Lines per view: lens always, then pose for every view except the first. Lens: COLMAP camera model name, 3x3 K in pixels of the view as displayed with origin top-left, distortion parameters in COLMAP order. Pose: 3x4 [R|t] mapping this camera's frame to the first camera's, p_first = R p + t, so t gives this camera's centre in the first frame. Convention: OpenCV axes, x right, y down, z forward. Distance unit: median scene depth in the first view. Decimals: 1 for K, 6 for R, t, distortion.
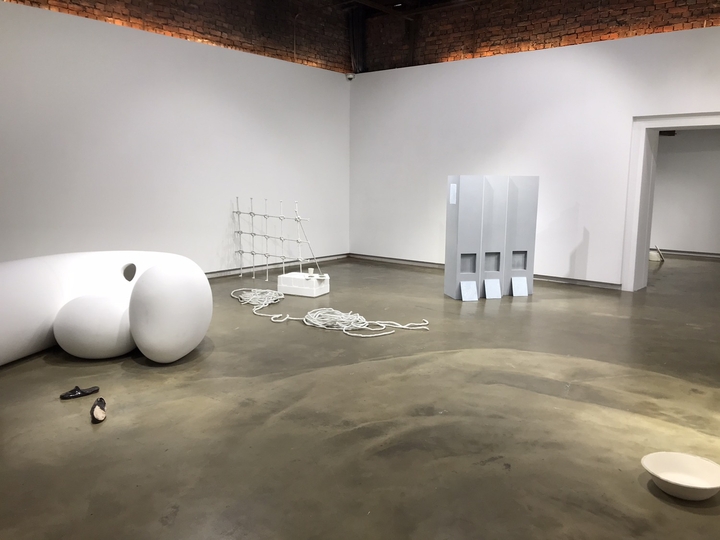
lens RADIAL K [[596.8, 0, 360.6], [0, 596.8, 269.4], [0, 0, 1]] dist [0.003569, -0.004250]
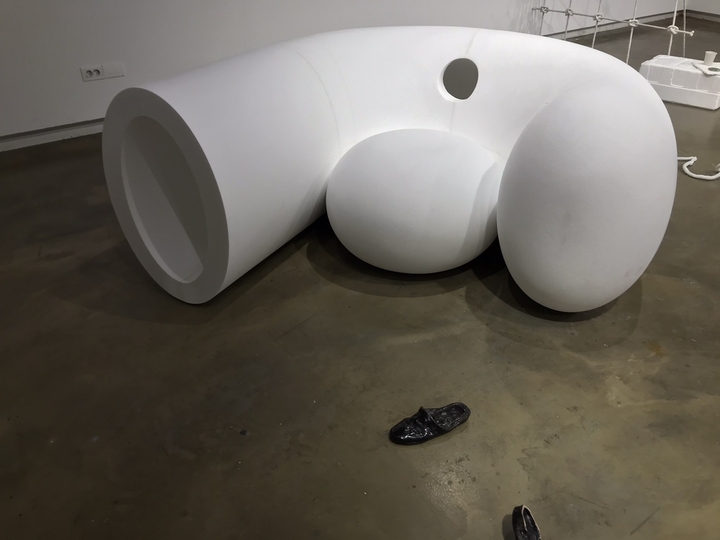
lens RADIAL K [[596.8, 0, 360.8], [0, 596.8, 270.4], [0, 0, 1]] dist [0.003569, -0.004250]
pose [[0.962959, 0.126711, -0.238022, -0.370834], [-0.020847, 0.915056, 0.402787, -0.050630], [0.268841, -0.382905, 0.883803, 0.565319]]
